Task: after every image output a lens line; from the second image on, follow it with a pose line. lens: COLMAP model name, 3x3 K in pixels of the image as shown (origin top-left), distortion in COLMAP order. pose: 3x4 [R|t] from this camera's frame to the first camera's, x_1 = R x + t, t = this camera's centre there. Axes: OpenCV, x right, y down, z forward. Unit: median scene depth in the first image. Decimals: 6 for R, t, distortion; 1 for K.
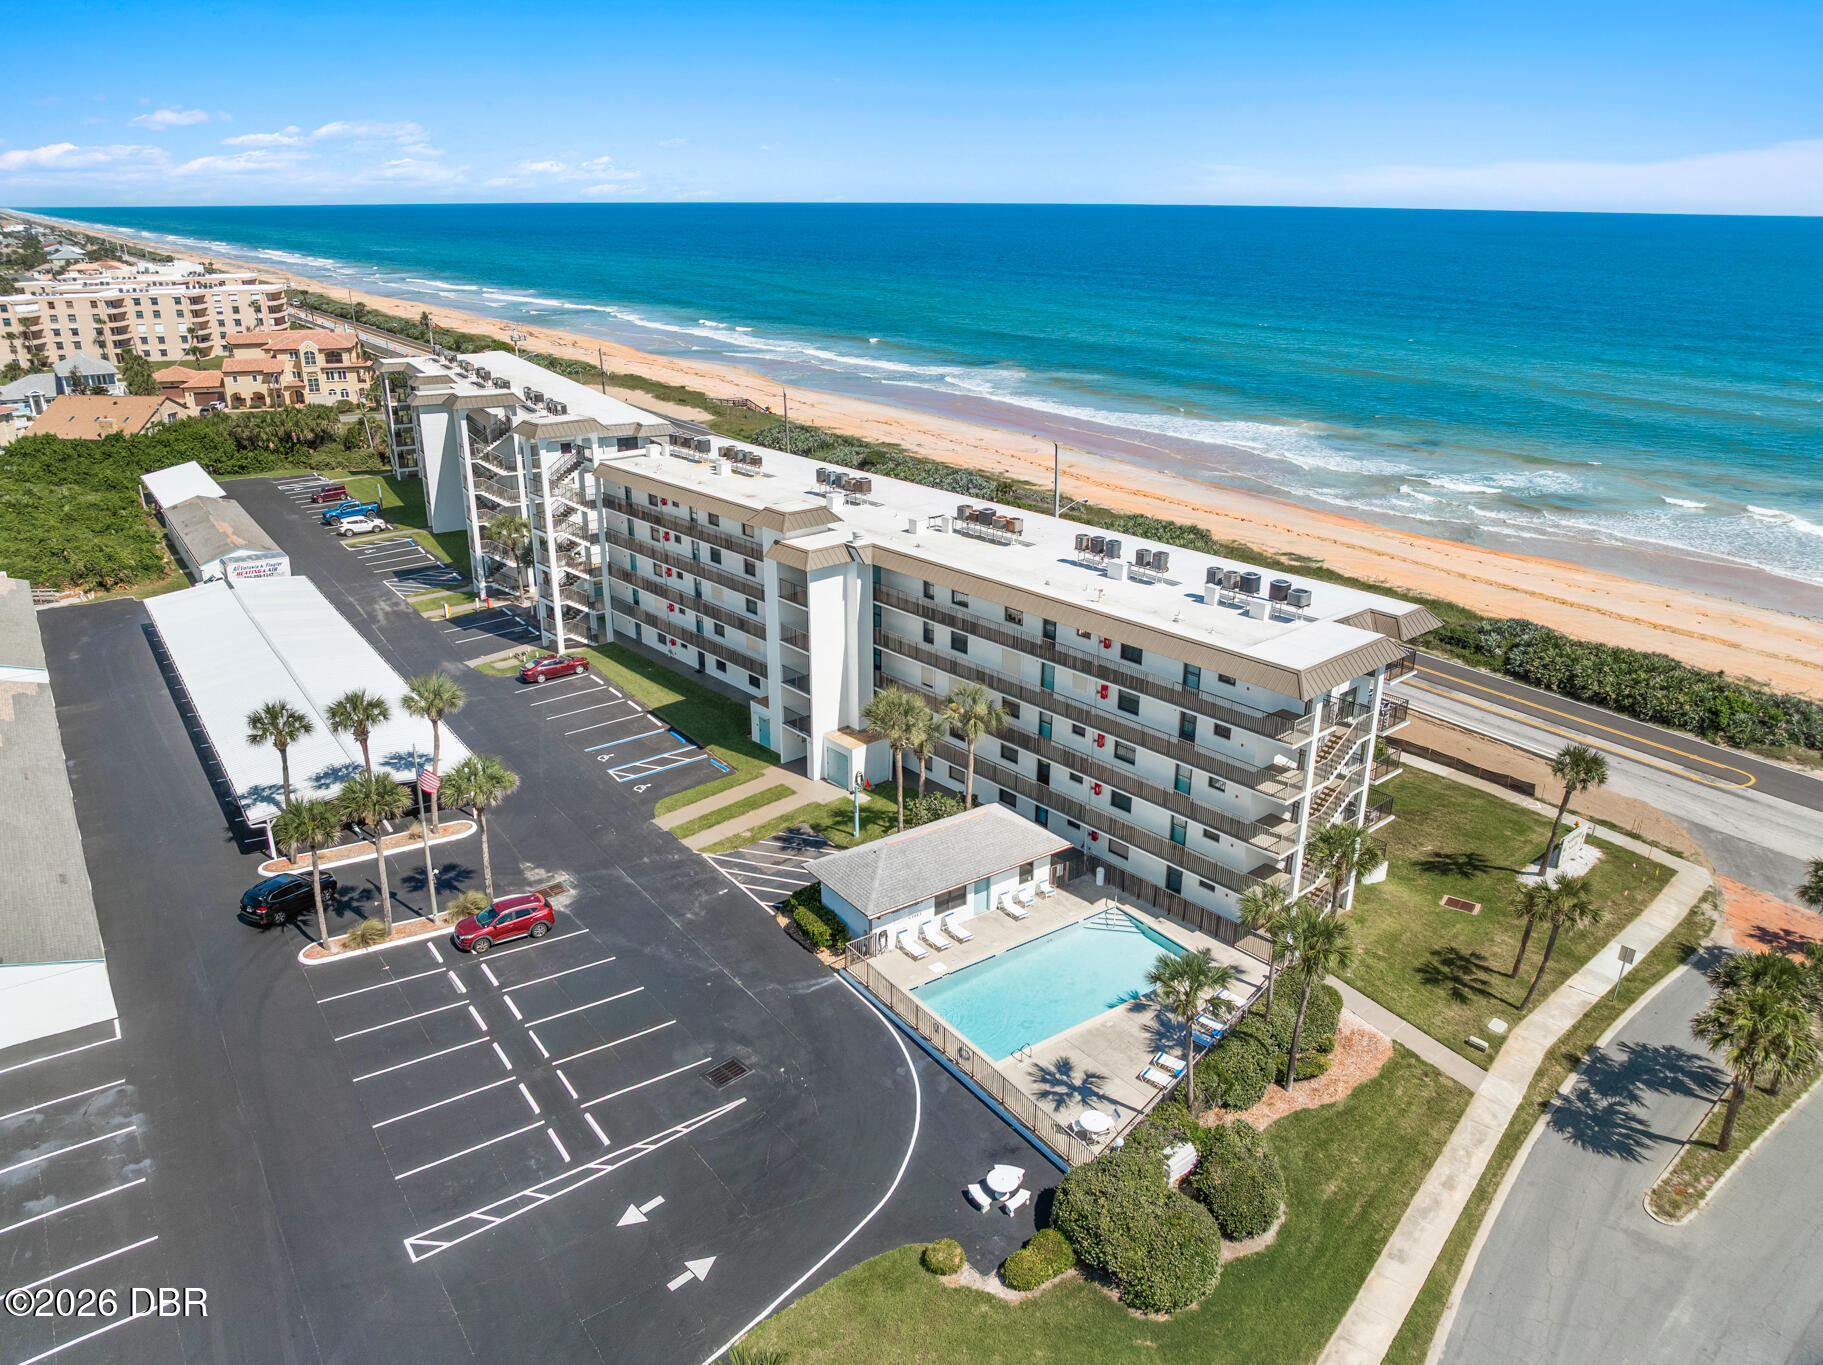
lens RADIAL K [[1271.9, 0, 913.0], [0, 1271.9, 685.1], [0, 0, 1]] dist [-0.051664, 0.012577]
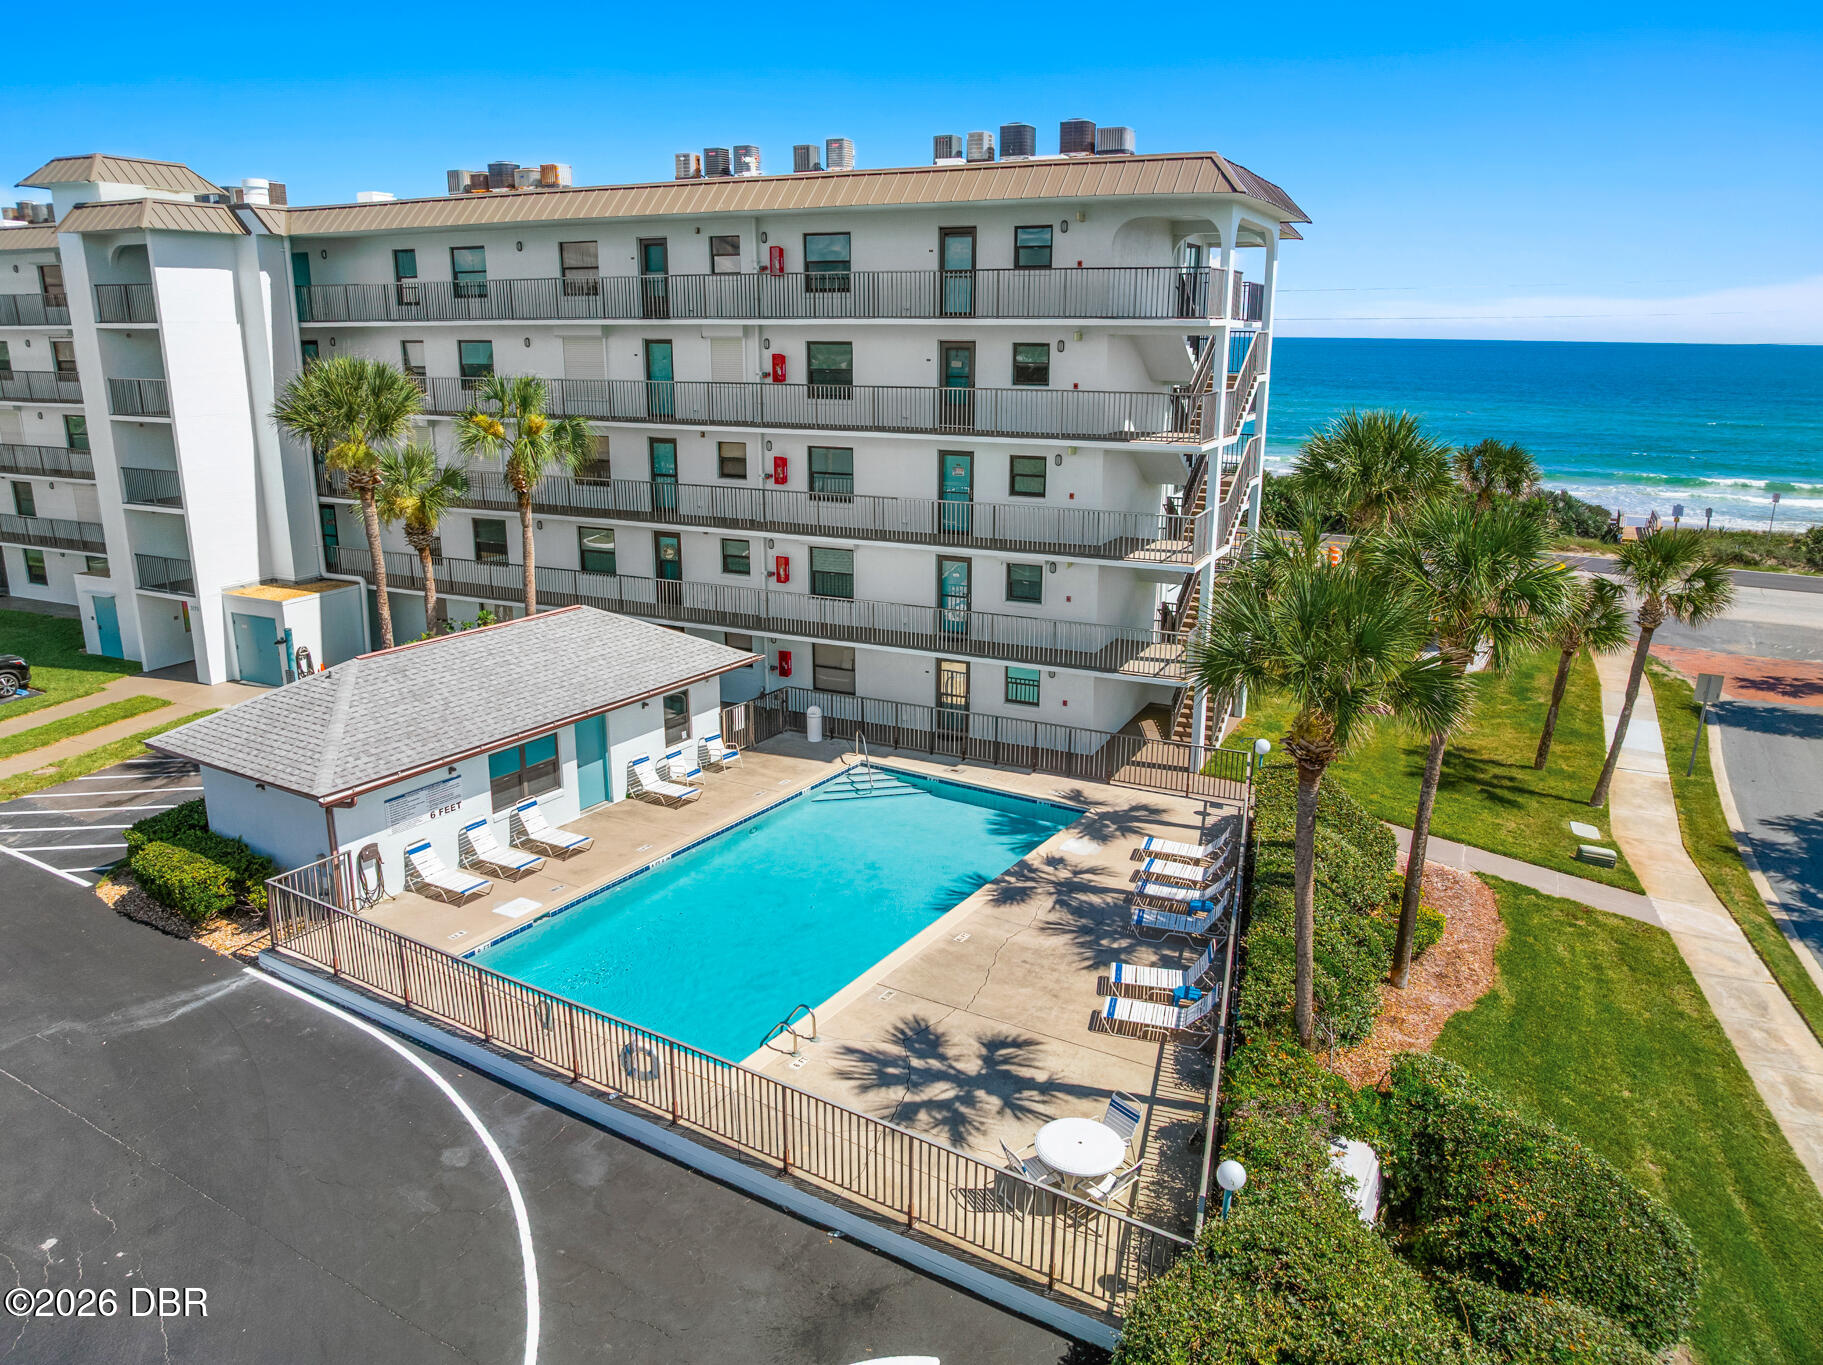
lens RADIAL K [[1271.9, 0, 910.1], [0, 1271.9, 683.7], [0, 0, 1]] dist [-0.051664, 0.012577]
pose [[0.921913, -0.104479, 0.373042, -0.008199], [0.140540, 0.987545, -0.070737, 0.188831], [-0.361005, 0.117641, 0.925114, 0.541916]]
